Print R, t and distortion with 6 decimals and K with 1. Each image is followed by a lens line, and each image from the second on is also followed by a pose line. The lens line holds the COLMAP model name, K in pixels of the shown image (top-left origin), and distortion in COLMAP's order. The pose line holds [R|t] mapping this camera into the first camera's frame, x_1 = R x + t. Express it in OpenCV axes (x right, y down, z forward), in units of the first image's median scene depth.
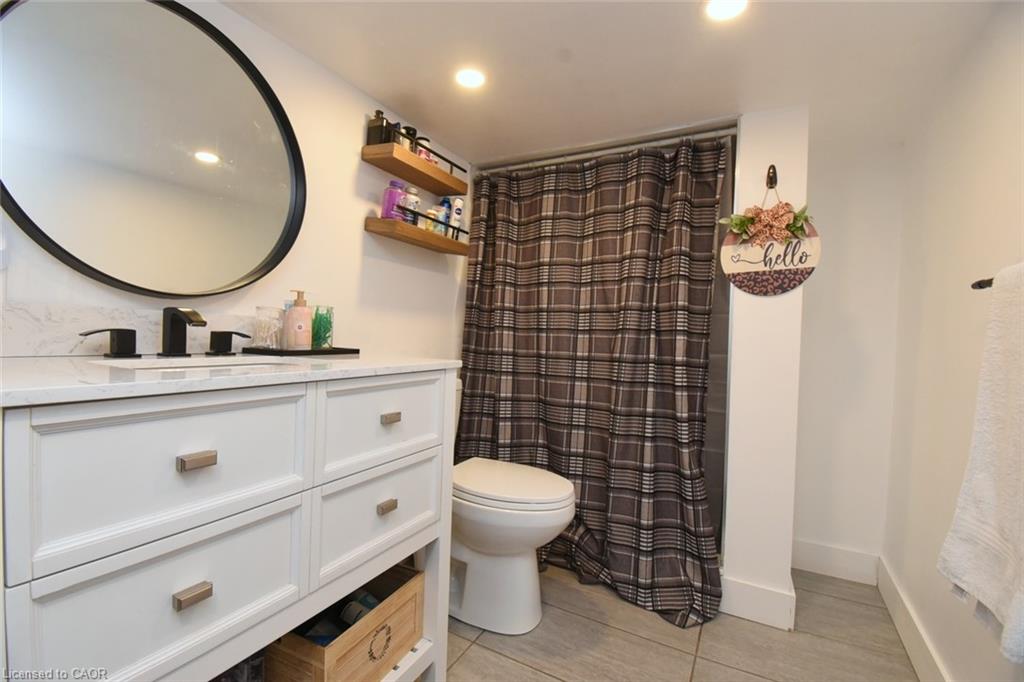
lens RADIAL K [[443.6, 0, 503.4], [0, 443.6, 342.4], [0, 0, 1]] dist [0.024386, -0.032899]
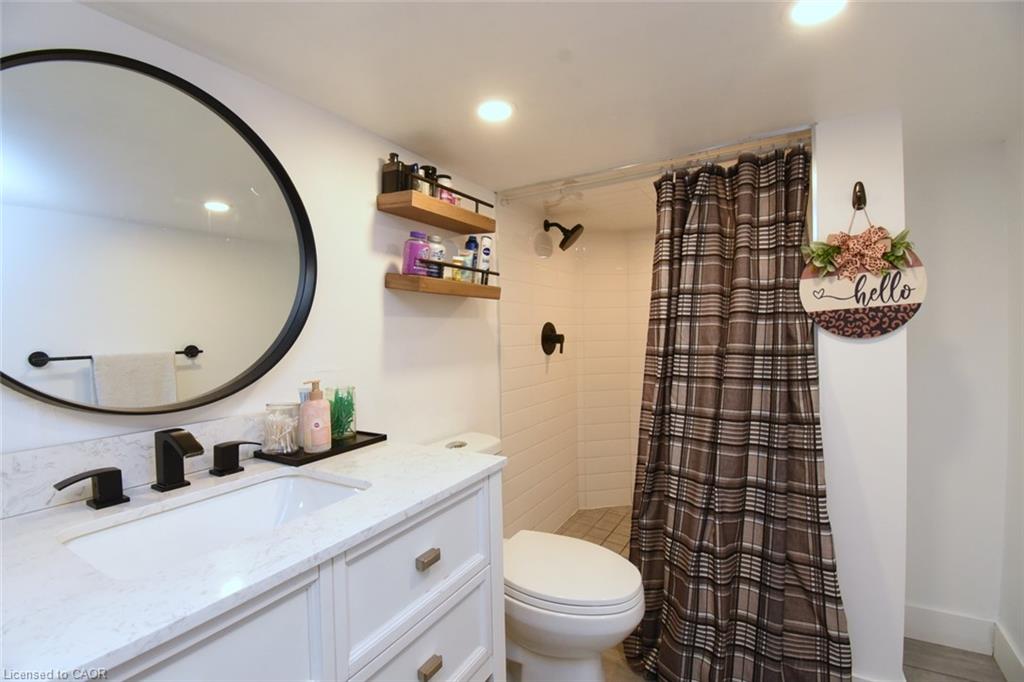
lens RADIAL K [[449.7, 0, 505.7], [0, 449.7, 342.5], [0, 0, 1]] dist [0.019657, -0.026443]
pose [[0.996697, -0.057616, -0.057233, -0.026621], [0.057450, 0.998338, -0.004551, -0.130188], [0.057400, 0.001248, 0.998350, 0.117135]]
